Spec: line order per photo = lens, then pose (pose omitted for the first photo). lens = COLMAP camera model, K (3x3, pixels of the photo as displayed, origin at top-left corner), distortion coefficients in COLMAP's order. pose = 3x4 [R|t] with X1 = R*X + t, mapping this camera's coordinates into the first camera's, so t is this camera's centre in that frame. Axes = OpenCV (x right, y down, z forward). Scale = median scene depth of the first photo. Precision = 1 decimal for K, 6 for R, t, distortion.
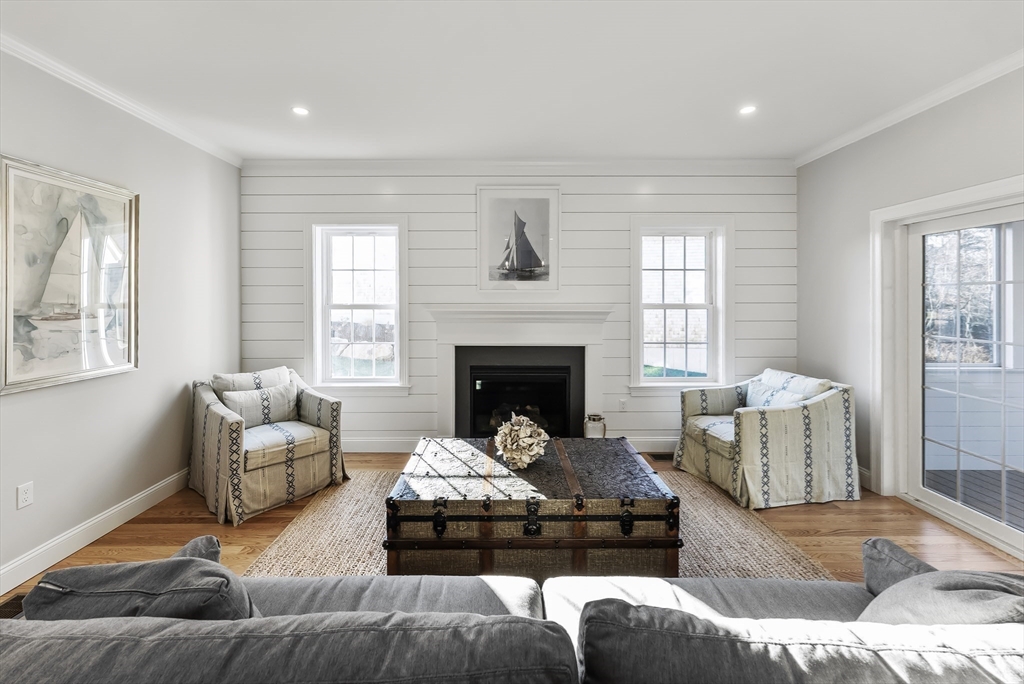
lens RADIAL K [[428.0, 0, 508.0], [0, 428.0, 299.6], [0, 0, 1]] dist [0.001298, 0.000055]
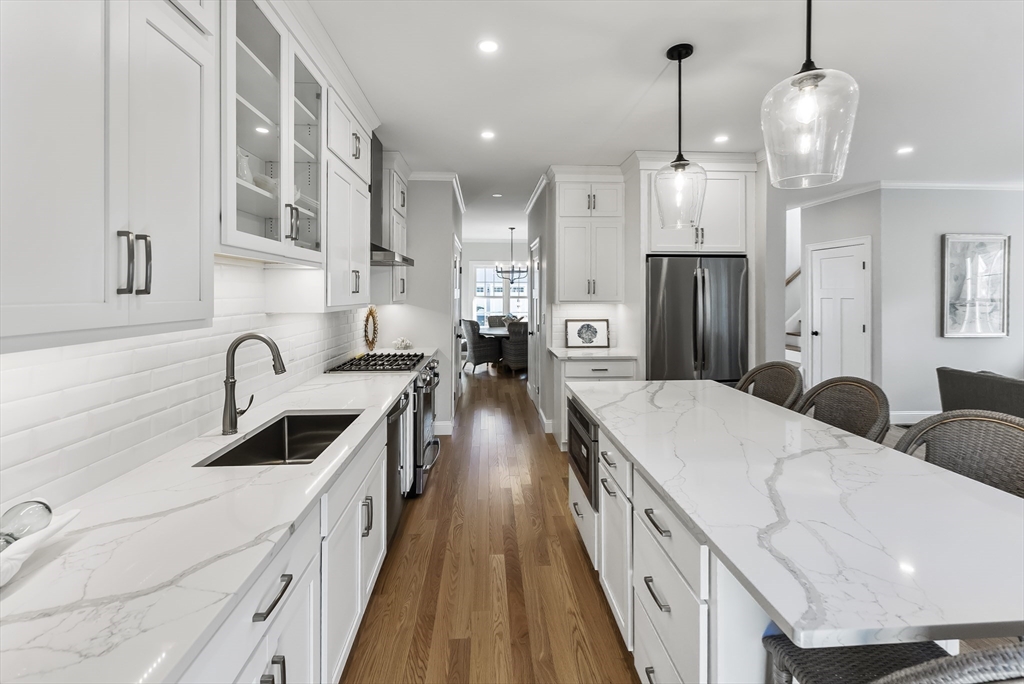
lens RADIAL K [[429.2, 0, 510.5], [0, 429.2, 293.3], [0, 0, 1]] dist [0.004115, 0.000306]
pose [[0.051244, 0.004085, -0.998678, 0.609893], [-0.002205, 0.999990, 0.003977, -0.012741], [0.998684, 0.001998, 0.051253, -0.866940]]
